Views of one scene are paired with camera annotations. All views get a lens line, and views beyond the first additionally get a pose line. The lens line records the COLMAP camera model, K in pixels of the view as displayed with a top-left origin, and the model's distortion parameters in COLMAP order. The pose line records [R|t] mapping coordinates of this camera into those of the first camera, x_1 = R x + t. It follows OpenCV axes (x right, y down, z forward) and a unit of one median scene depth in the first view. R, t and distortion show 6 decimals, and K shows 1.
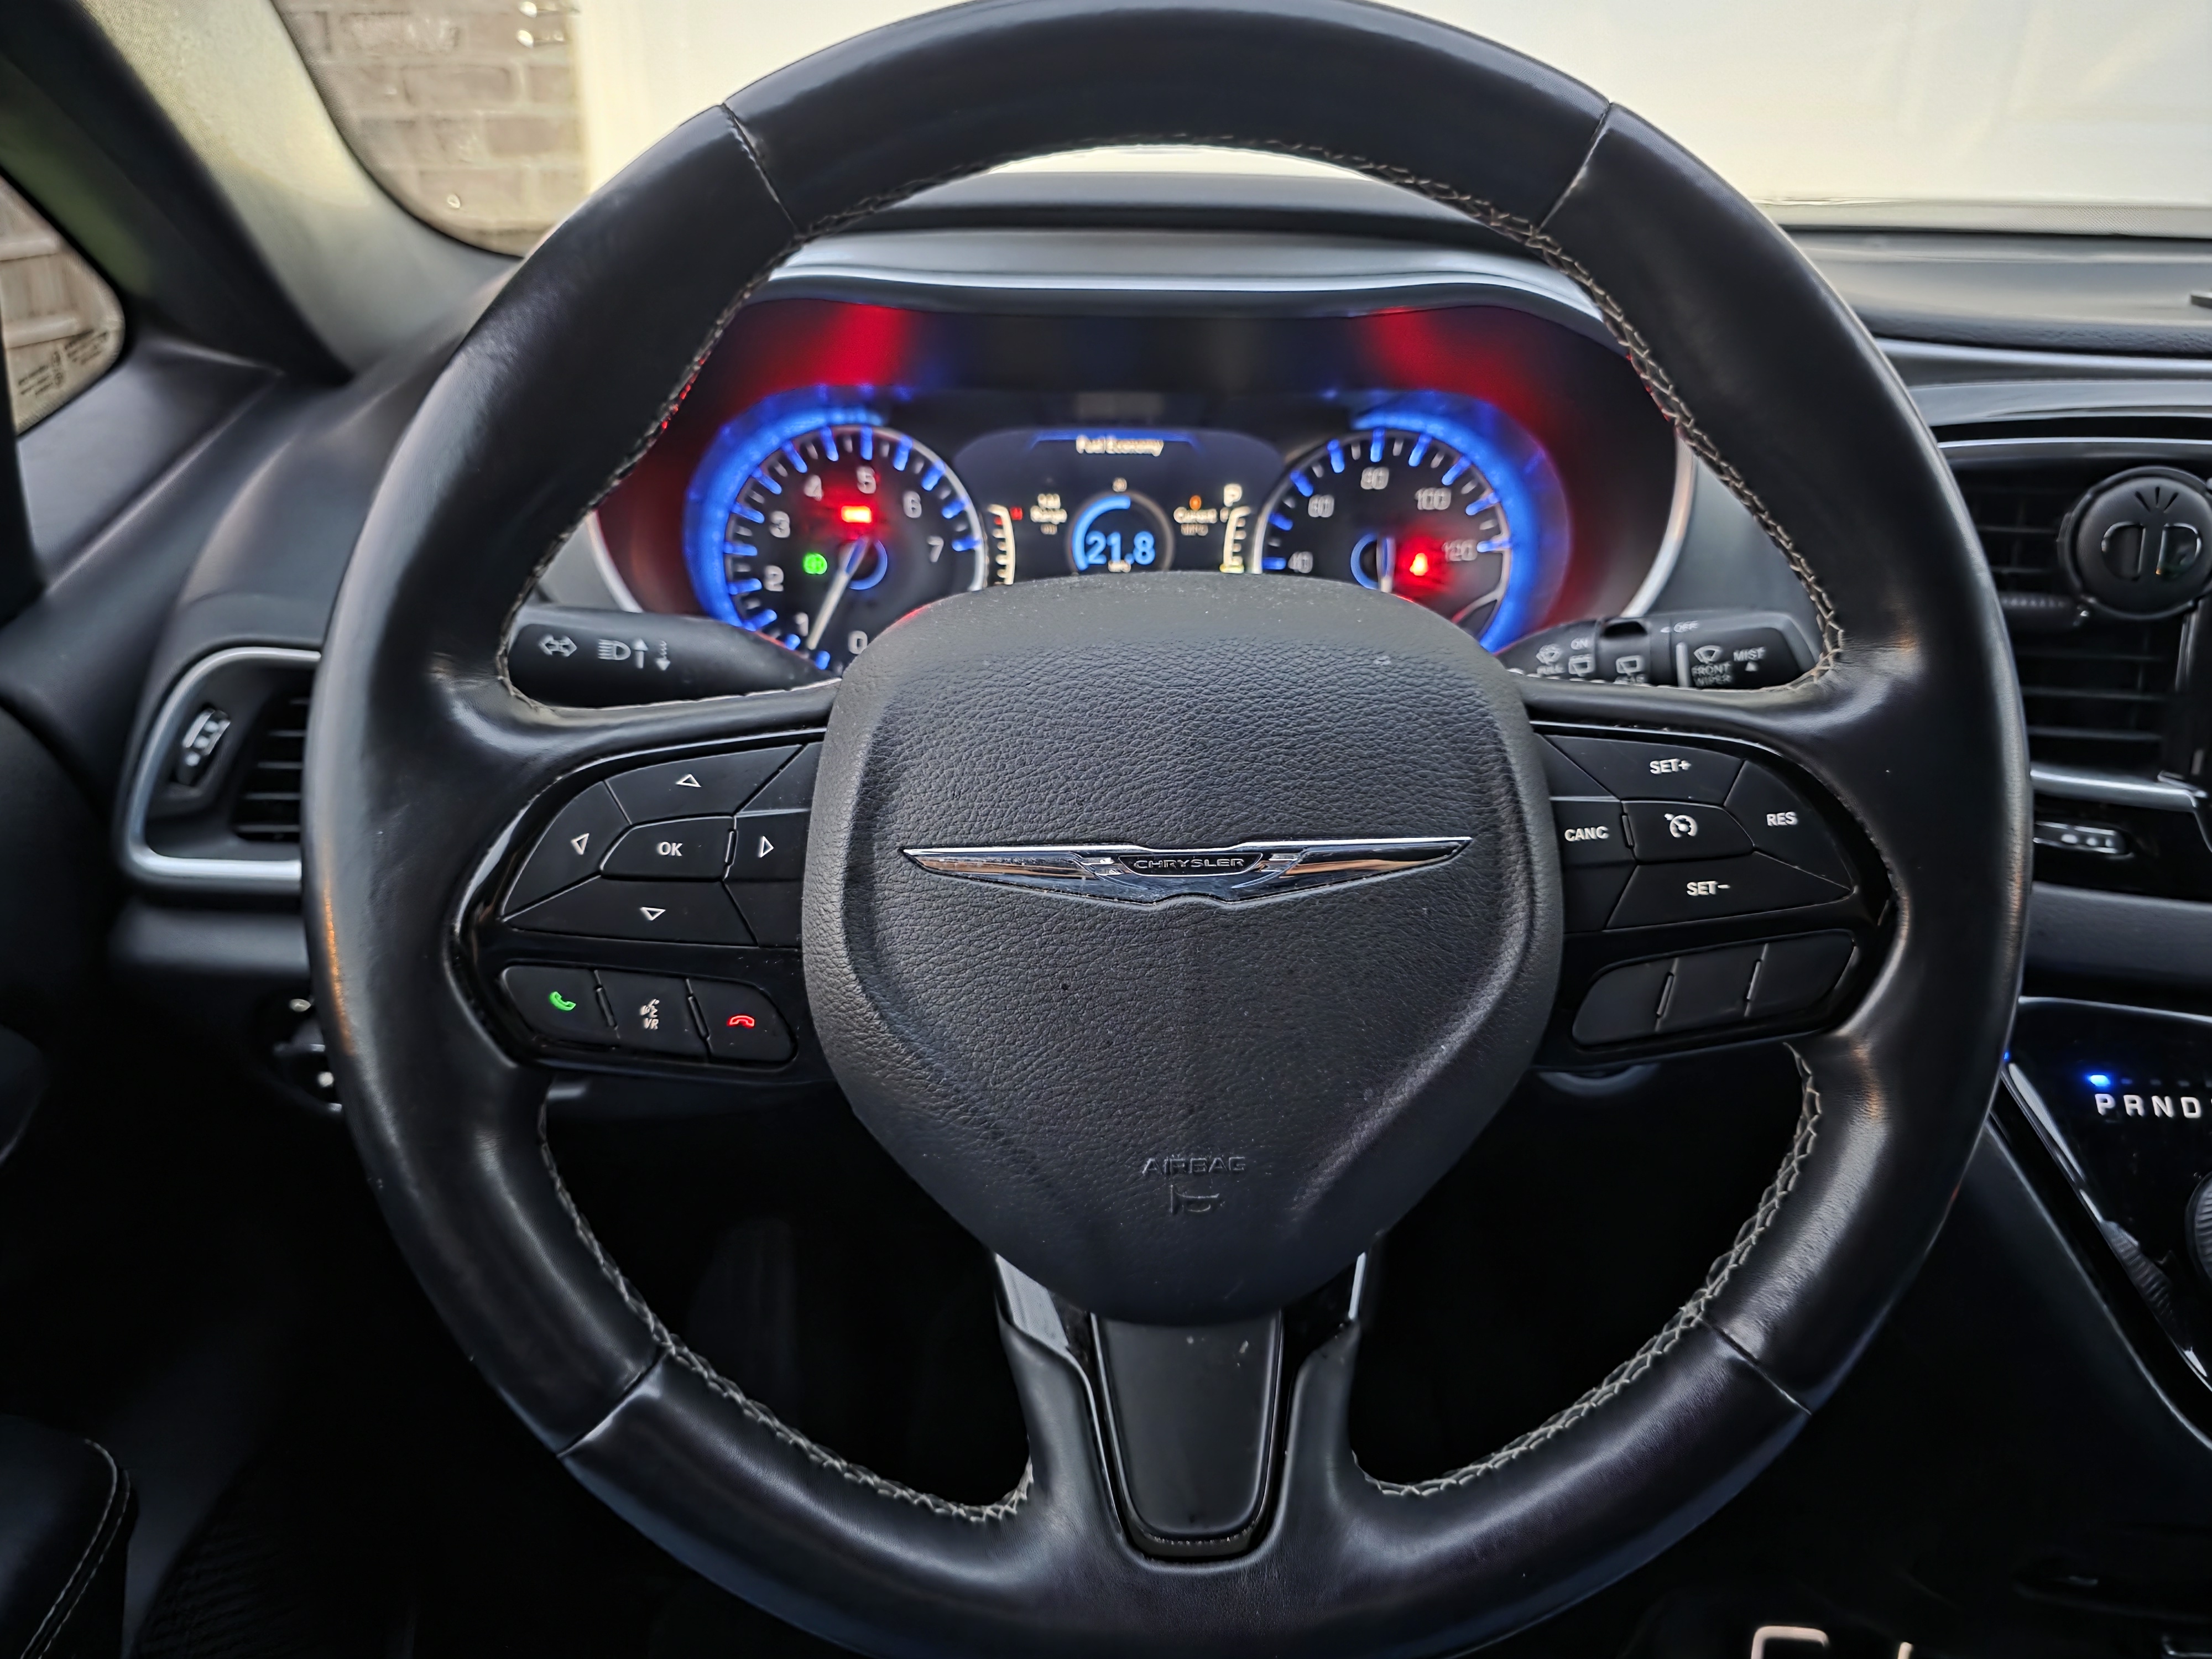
lens RADIAL K [[1528.6, 0, 1106.0], [0, 1528.6, 829.5], [0, 0, 1]] dist [-0.004434, -0.000818]
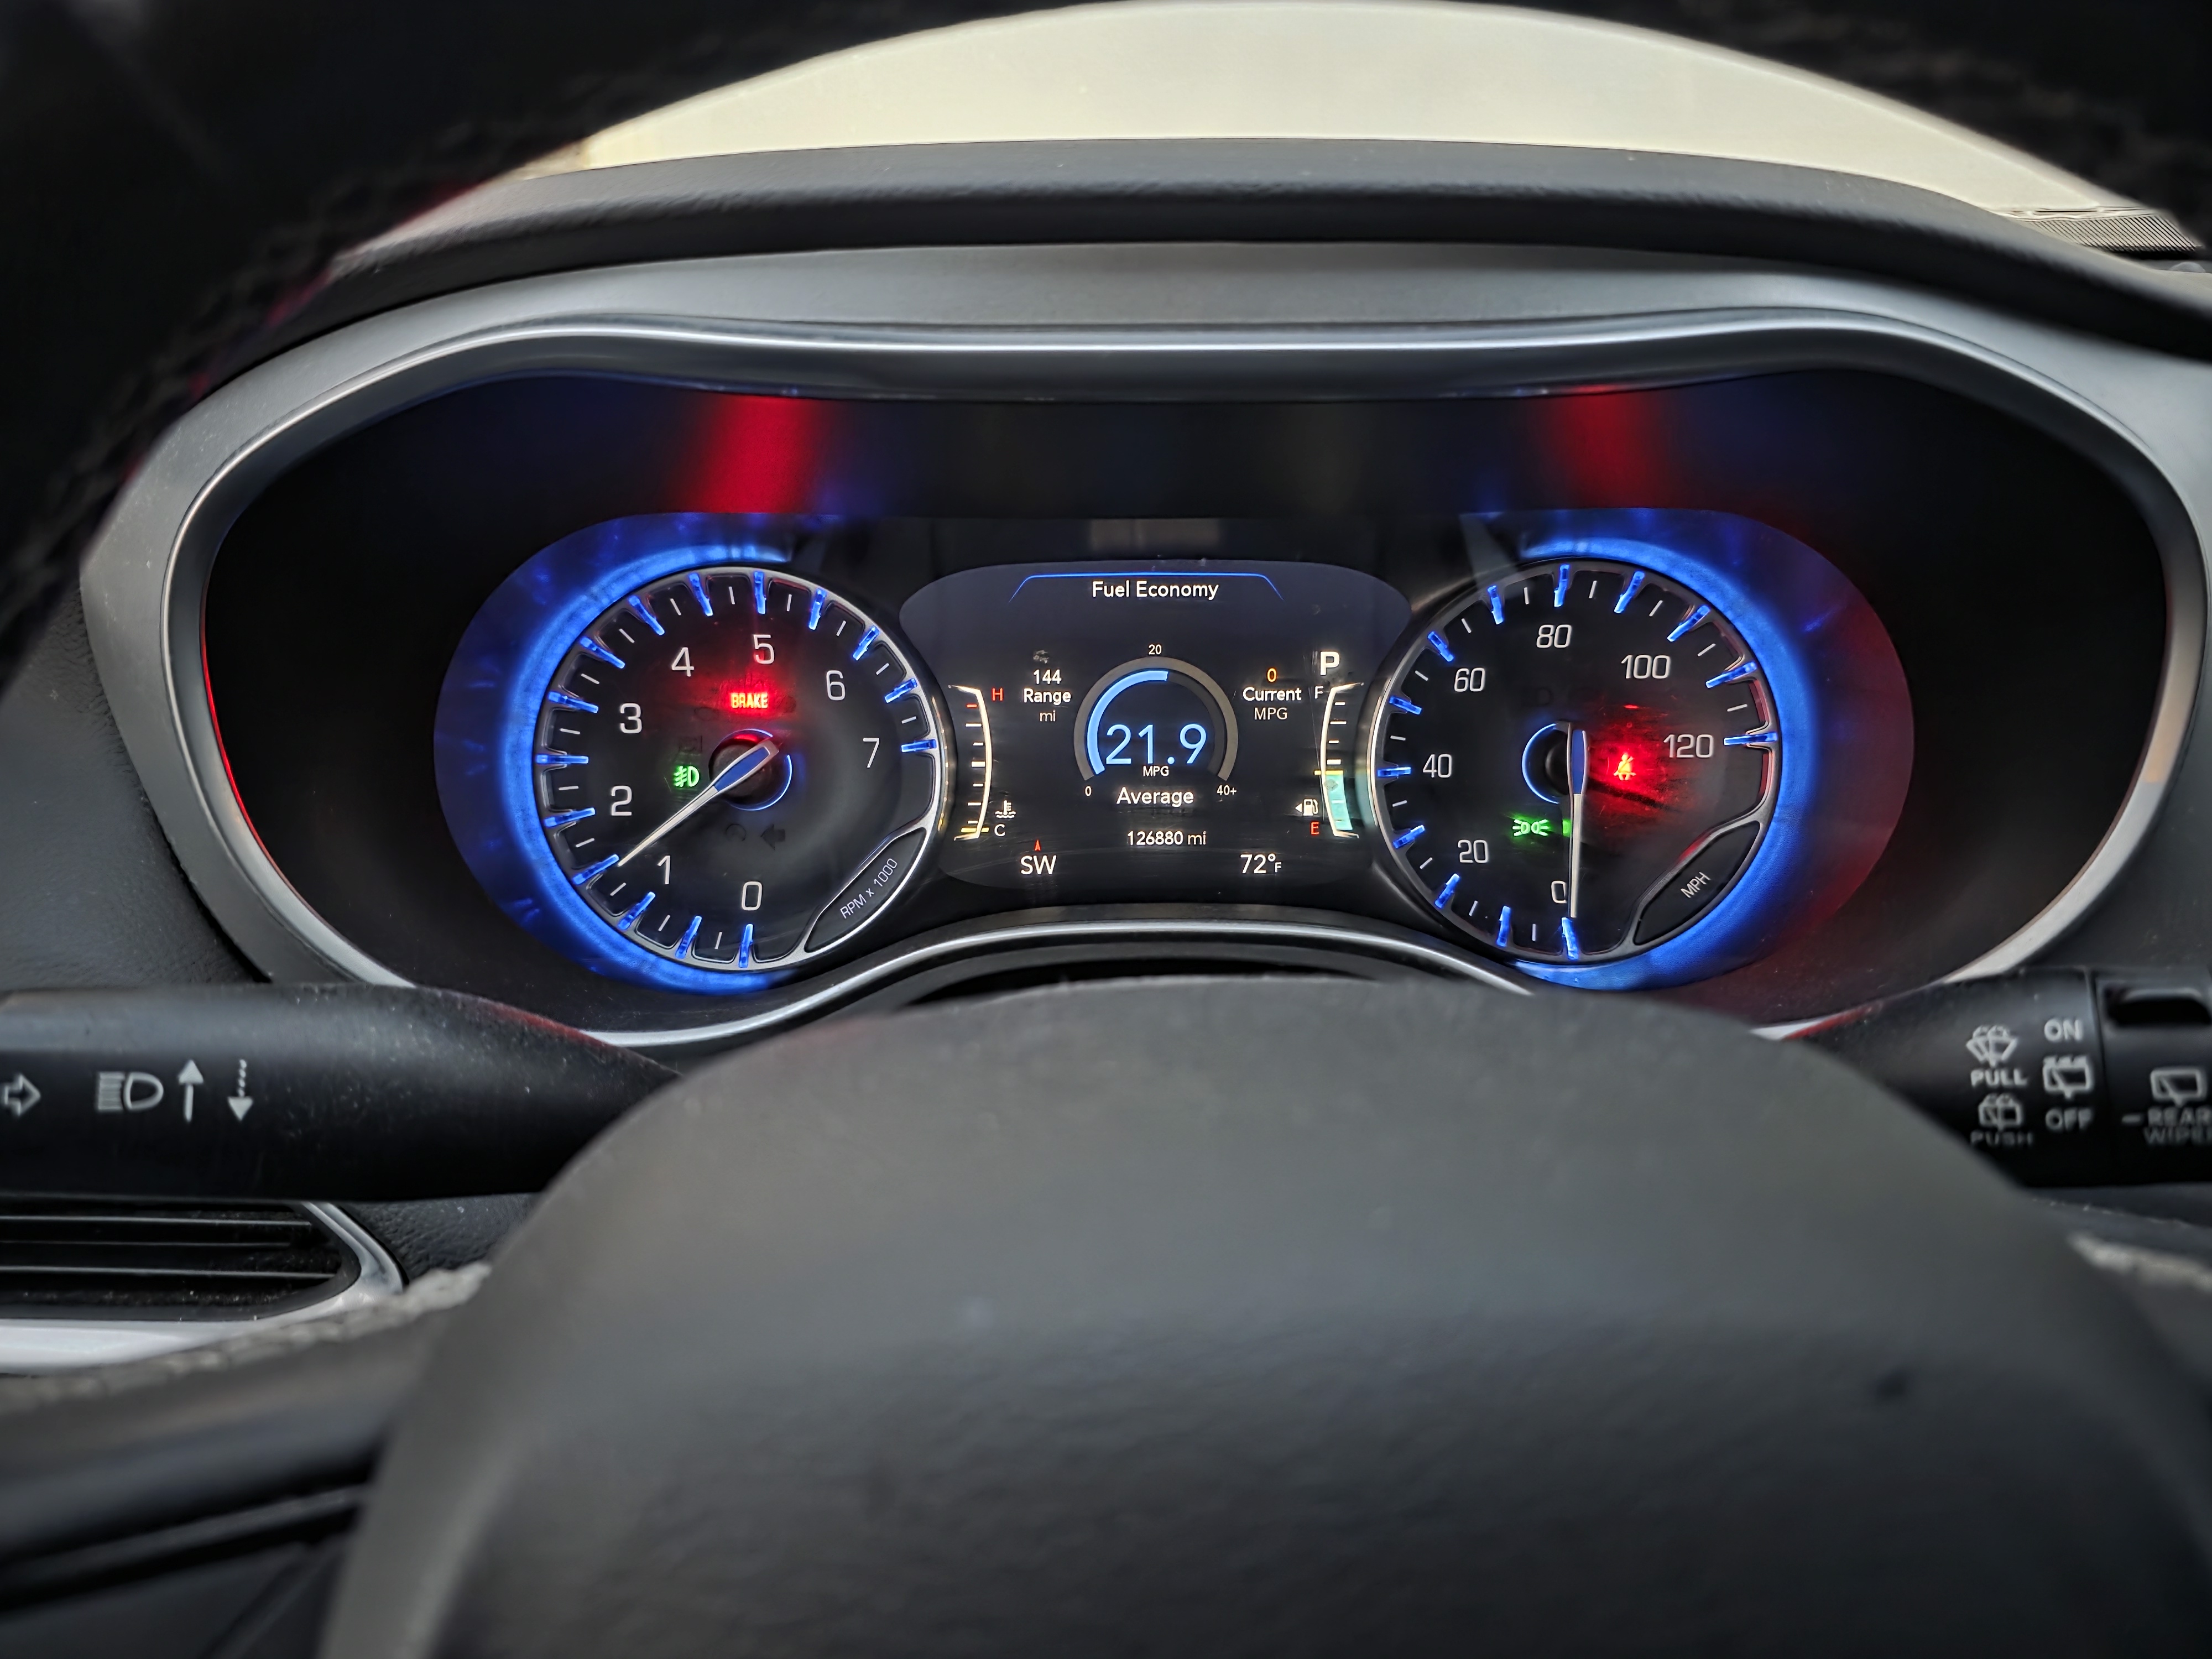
lens RADIAL K [[1579.2, 0, 1106.0], [0, 1579.2, 829.5], [0, 0, 1]] dist [0.066108, -0.085390]
pose [[0.999587, -0.006748, -0.027941, 0.006490], [0.005641, 0.999203, -0.039517, -0.124698], [0.028186, 0.039343, 0.998828, 0.338534]]
